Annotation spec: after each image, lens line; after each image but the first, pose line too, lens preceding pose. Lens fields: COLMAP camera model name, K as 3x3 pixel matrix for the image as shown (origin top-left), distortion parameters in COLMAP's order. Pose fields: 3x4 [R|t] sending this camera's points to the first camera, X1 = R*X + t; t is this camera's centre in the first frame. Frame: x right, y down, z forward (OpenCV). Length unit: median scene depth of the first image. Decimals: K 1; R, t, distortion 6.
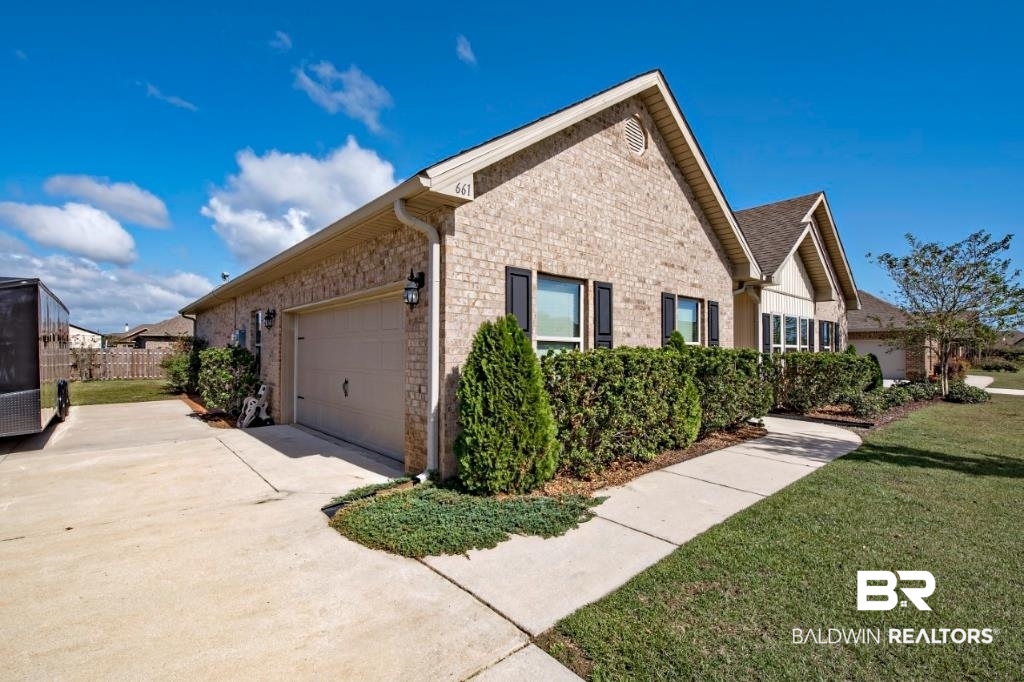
lens RADIAL K [[441.1, 0, 512.2], [0, 441.1, 344.6], [0, 0, 1]] dist [-0.009898, -0.001690]
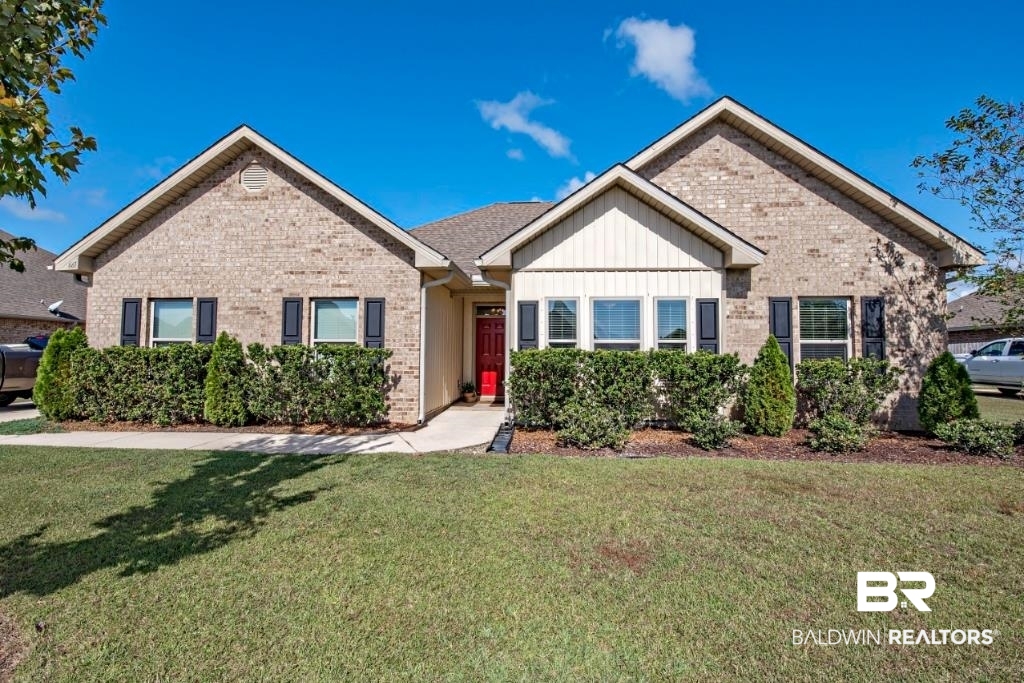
lens RADIAL K [[441.1, 0, 512.9], [0, 441.1, 341.6], [0, 0, 1]] dist [-0.009898, -0.001690]
pose [[0.720972, -0.028398, -0.692382, 1.861328], [0.008033, 0.999435, -0.032627, 0.049022], [0.692918, 0.017961, 0.720793, 0.678907]]
